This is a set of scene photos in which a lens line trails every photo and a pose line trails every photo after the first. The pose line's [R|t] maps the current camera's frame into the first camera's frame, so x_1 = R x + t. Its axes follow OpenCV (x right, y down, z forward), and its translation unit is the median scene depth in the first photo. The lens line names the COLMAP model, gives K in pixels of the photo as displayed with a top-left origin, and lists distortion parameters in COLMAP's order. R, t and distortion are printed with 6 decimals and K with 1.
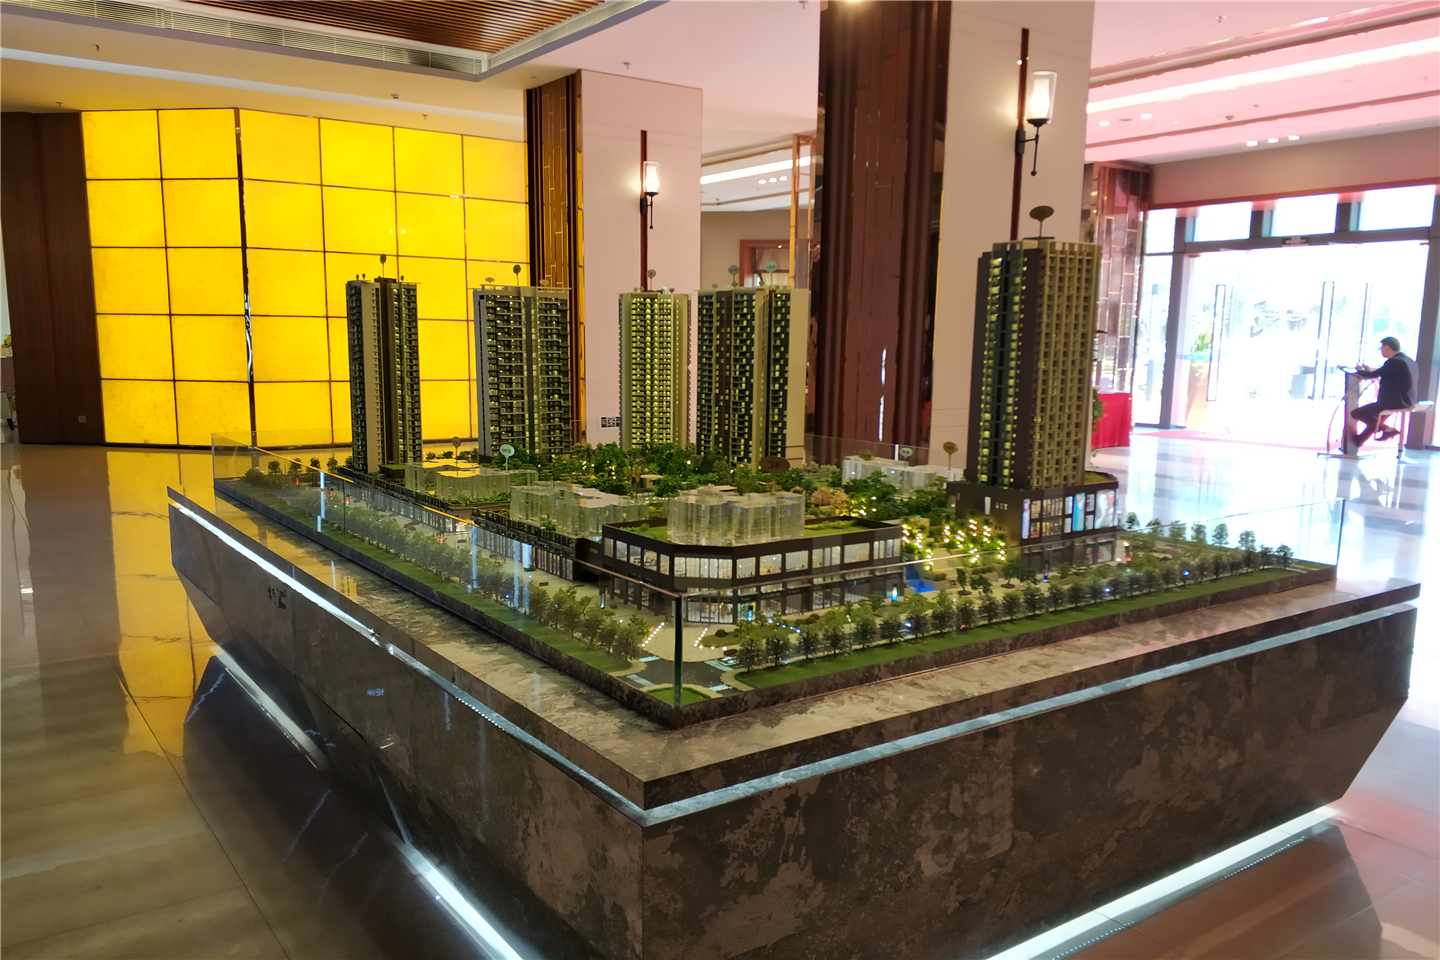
lens RADIAL K [[1128.0, 0, 720.0], [0, 1128.0, 480.0], [0, 0, 1]] dist [0.011445, 0.007161]
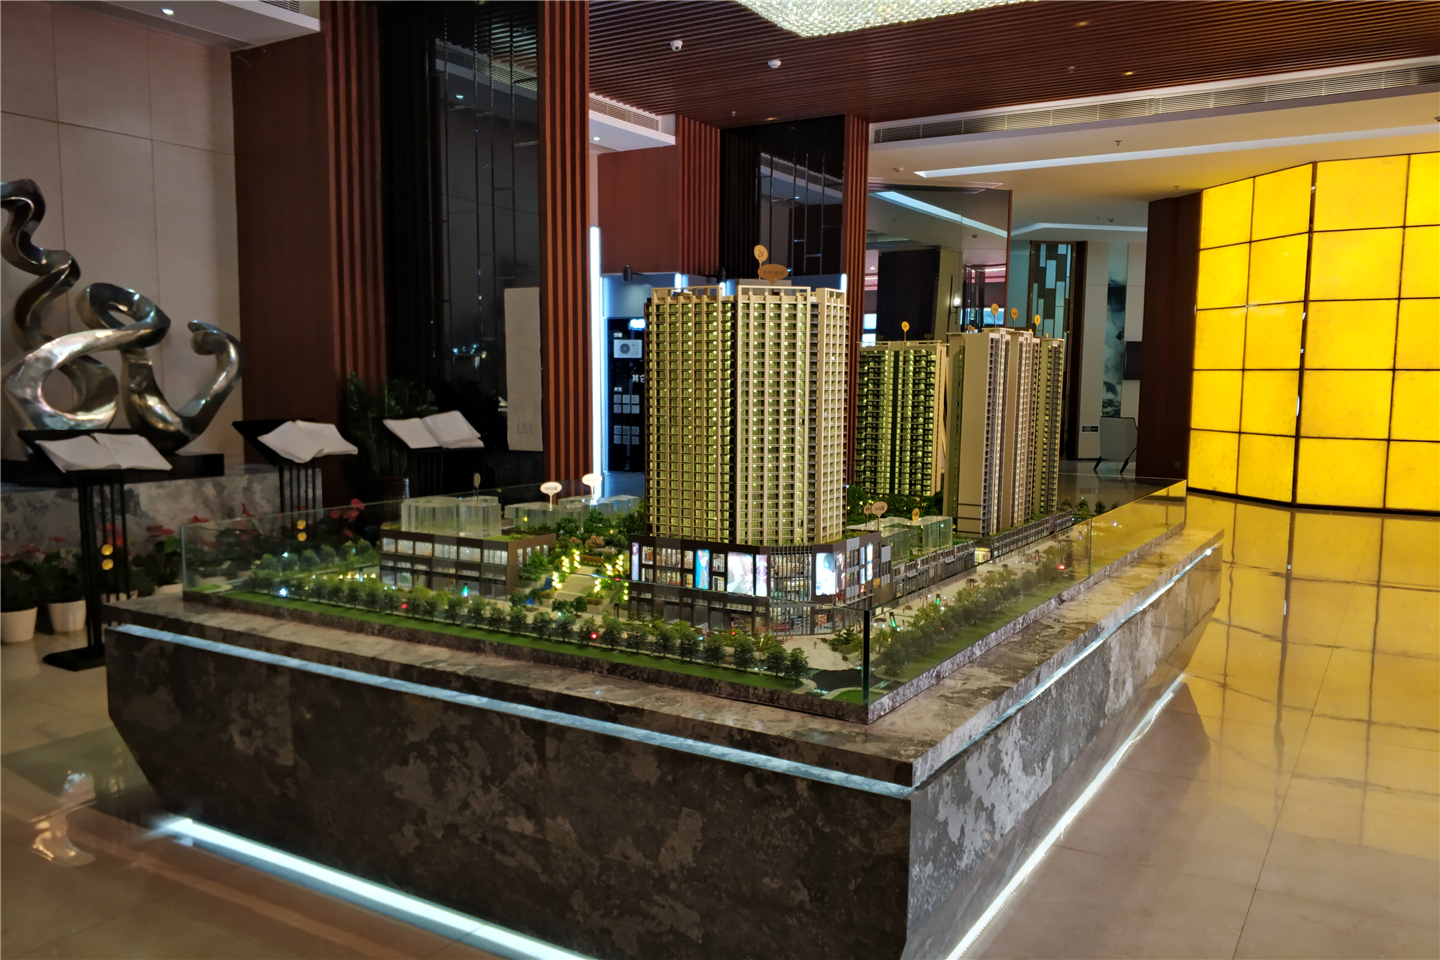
lens RADIAL K [[1124.6, 0, 720.0], [0, 1124.6, 480.0], [0, 0, 1]] dist [-0.012421, -0.008533]
pose [[0.388711, 0.074316, -0.918358, 1.165018], [-0.119956, 0.992340, 0.029530, -0.073080], [0.913517, 0.098684, 0.394648, 0.652266]]
